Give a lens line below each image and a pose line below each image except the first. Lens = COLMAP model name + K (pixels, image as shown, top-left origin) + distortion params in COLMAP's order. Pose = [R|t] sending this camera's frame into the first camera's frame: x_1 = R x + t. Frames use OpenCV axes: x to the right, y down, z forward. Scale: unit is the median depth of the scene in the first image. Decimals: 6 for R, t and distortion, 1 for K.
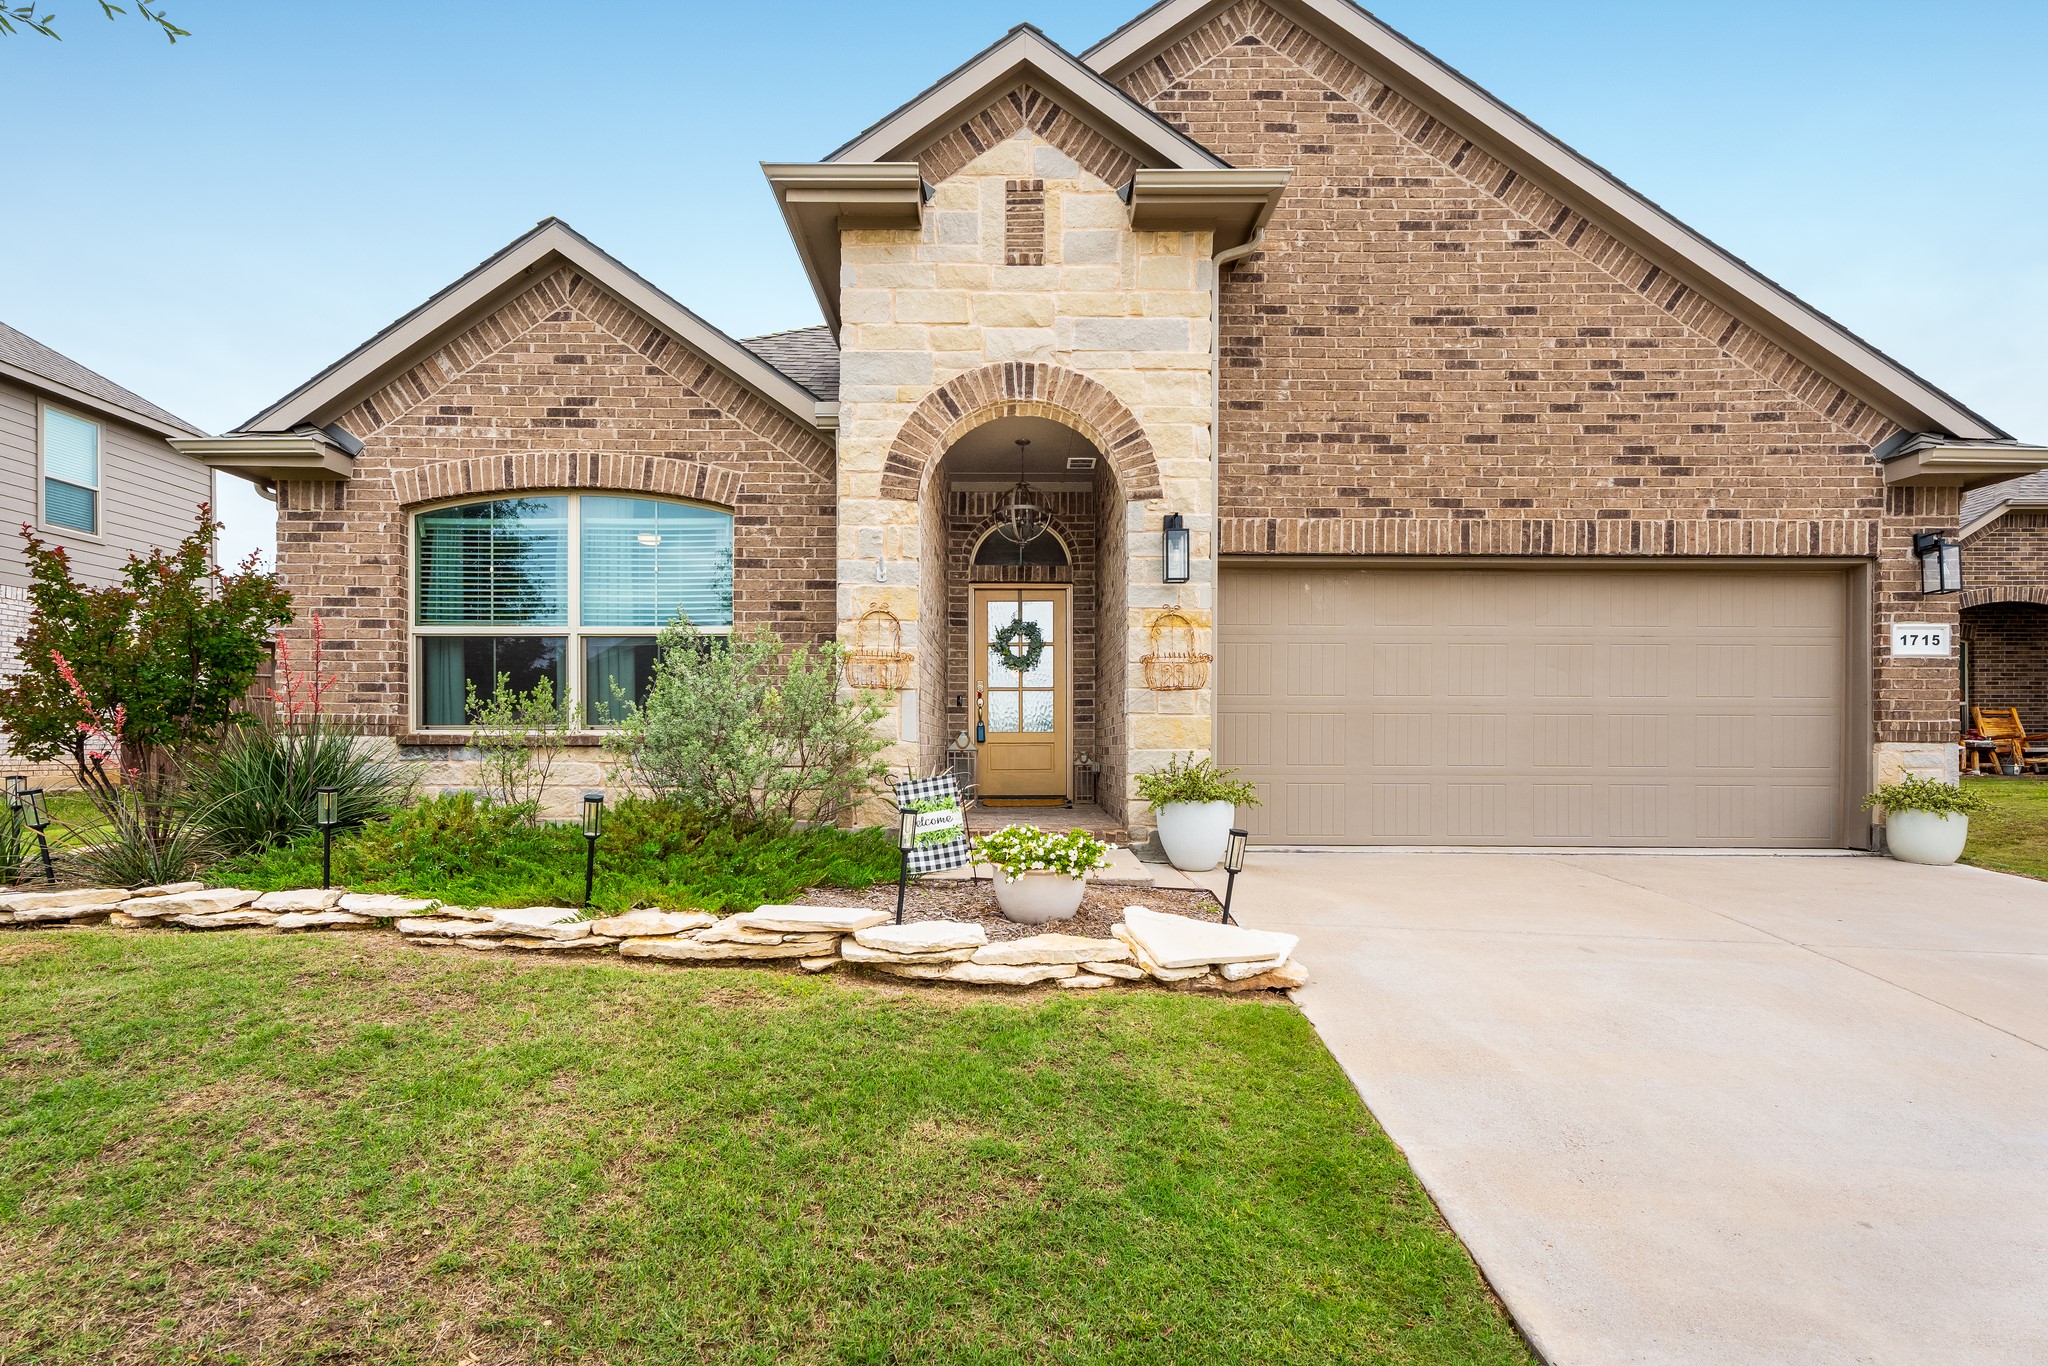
lens RADIAL K [[961.2, 0, 984.9], [0, 961.2, 774.4], [0, 0, 1]] dist [0.001364, 0.000332]
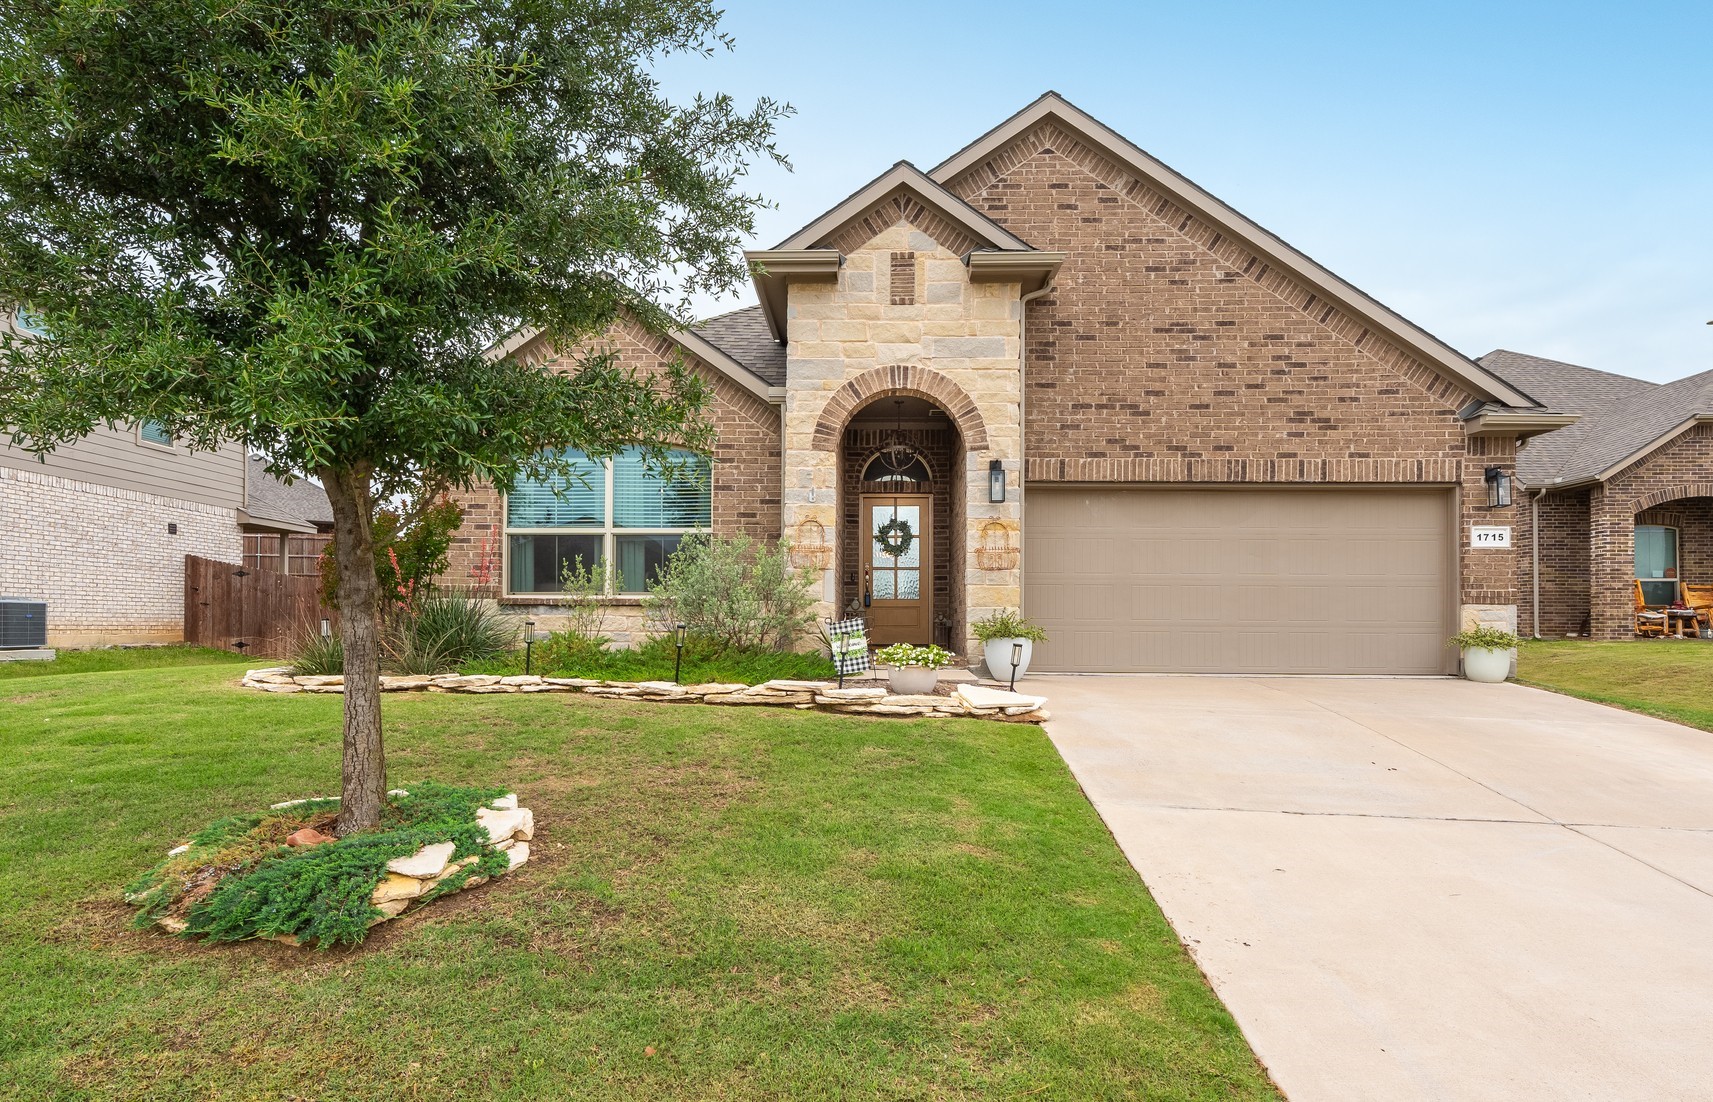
lens RADIAL K [[948.6, 0, 821.2], [0, 948.6, 637.3], [0, 0, 1]] dist [0.000822, 0.000606]
pose [[0.999550, 0.002734, -0.029869, -0.041611], [-0.003130, 0.999908, -0.013207, 0.041698], [0.029830, 0.013294, 0.999467, -0.528309]]
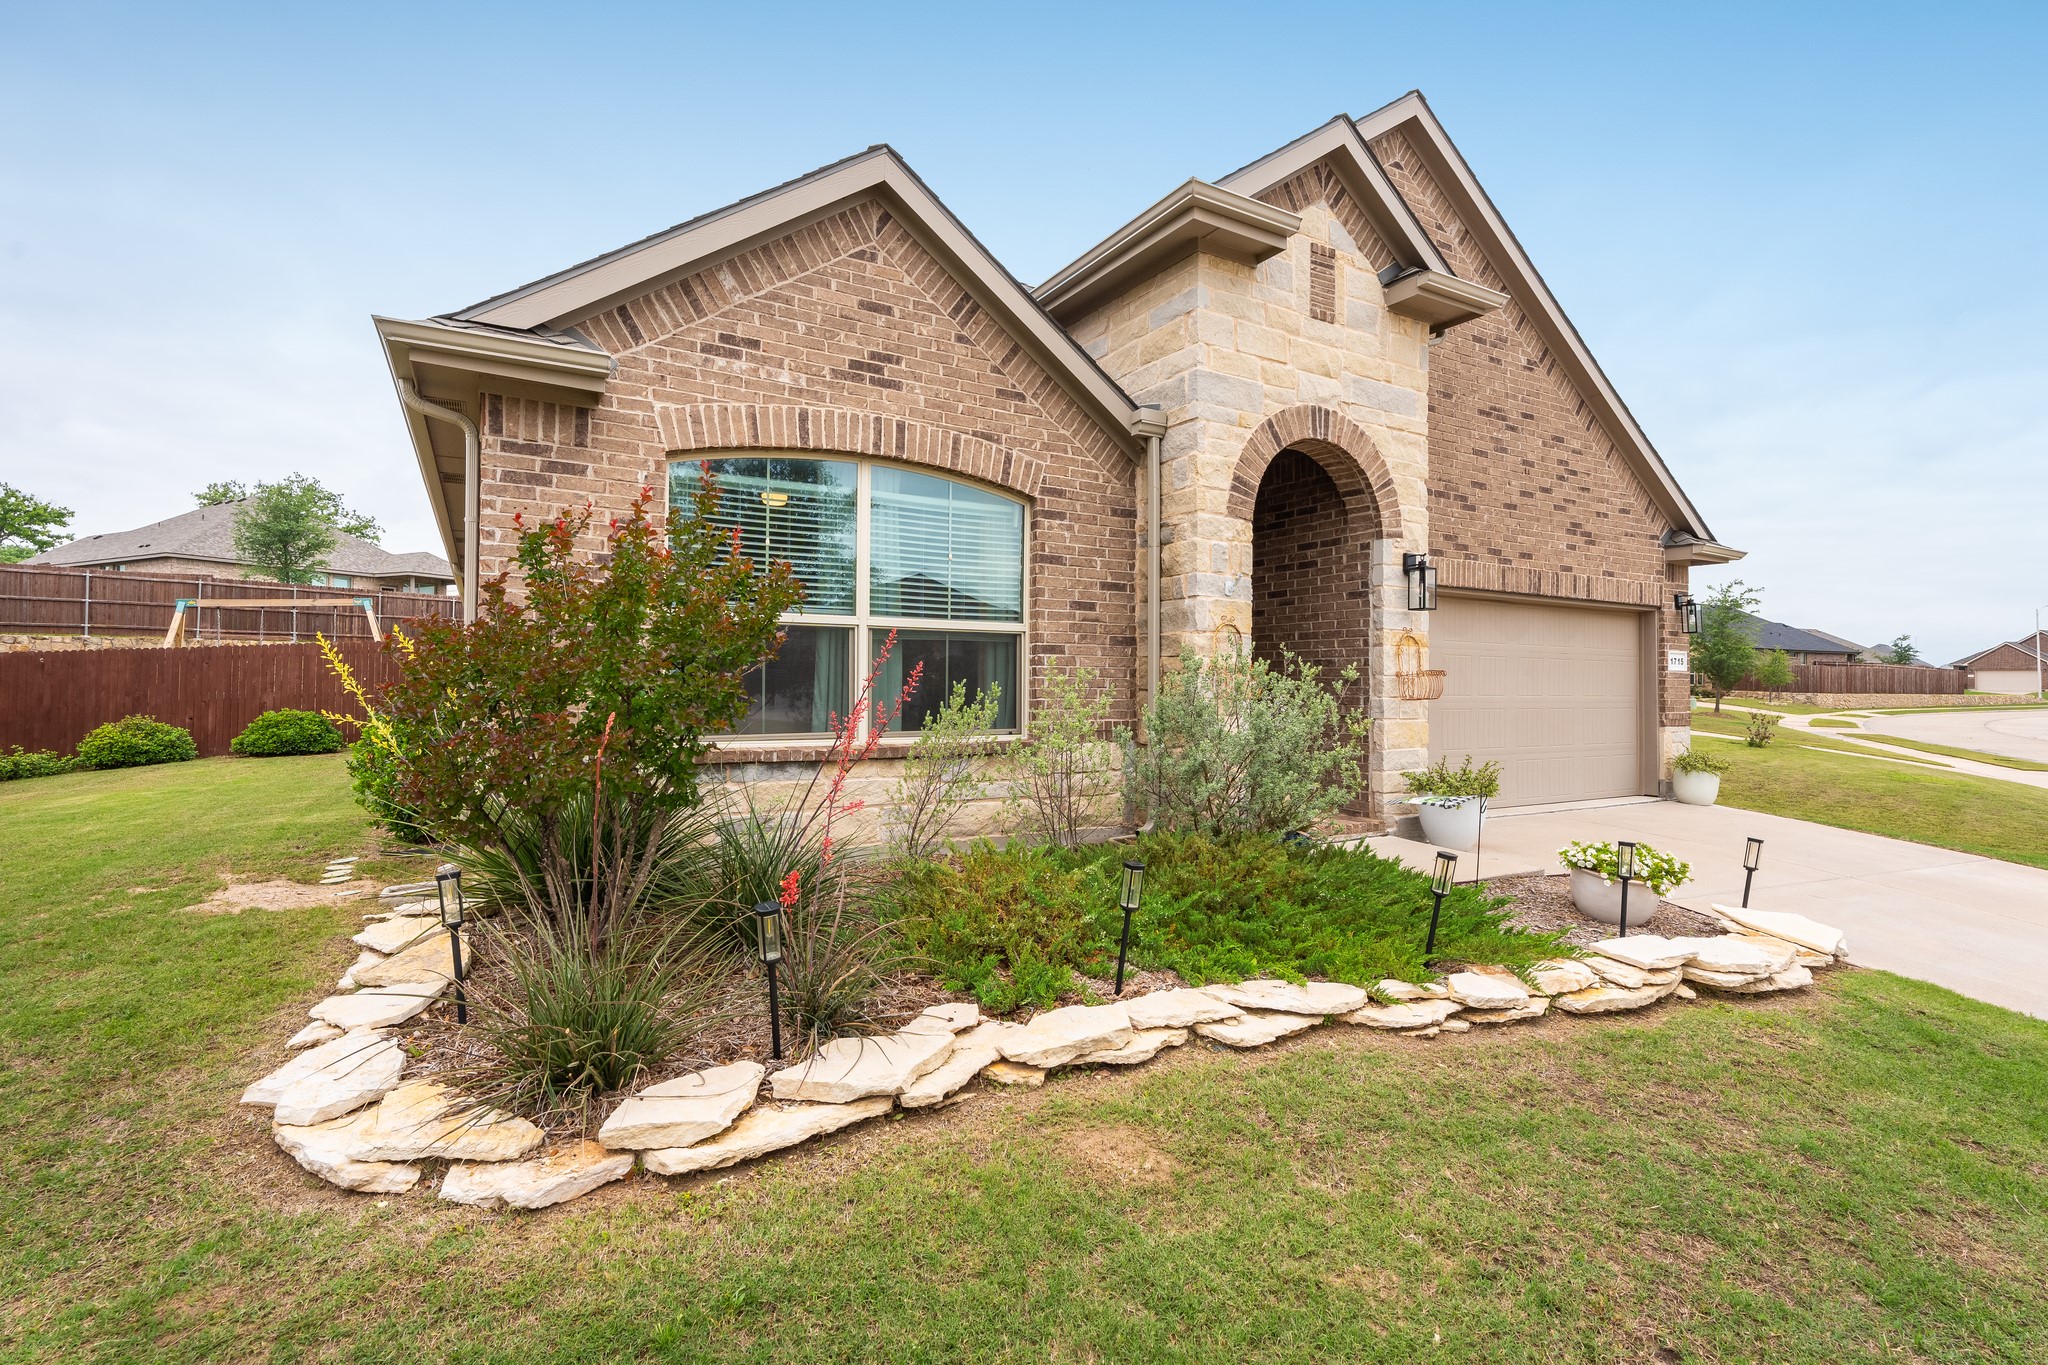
lens RADIAL K [[937.3, 0, 985.2], [0, 937.3, 685.6], [0, 0, 1]] dist [-0.001419, -0.000094]
pose [[0.866340, 0.002928, 0.499446, -0.775444], [0.004060, 0.999908, -0.012905, -0.084298], [-0.499438, 0.013208, 0.866249, 0.234984]]
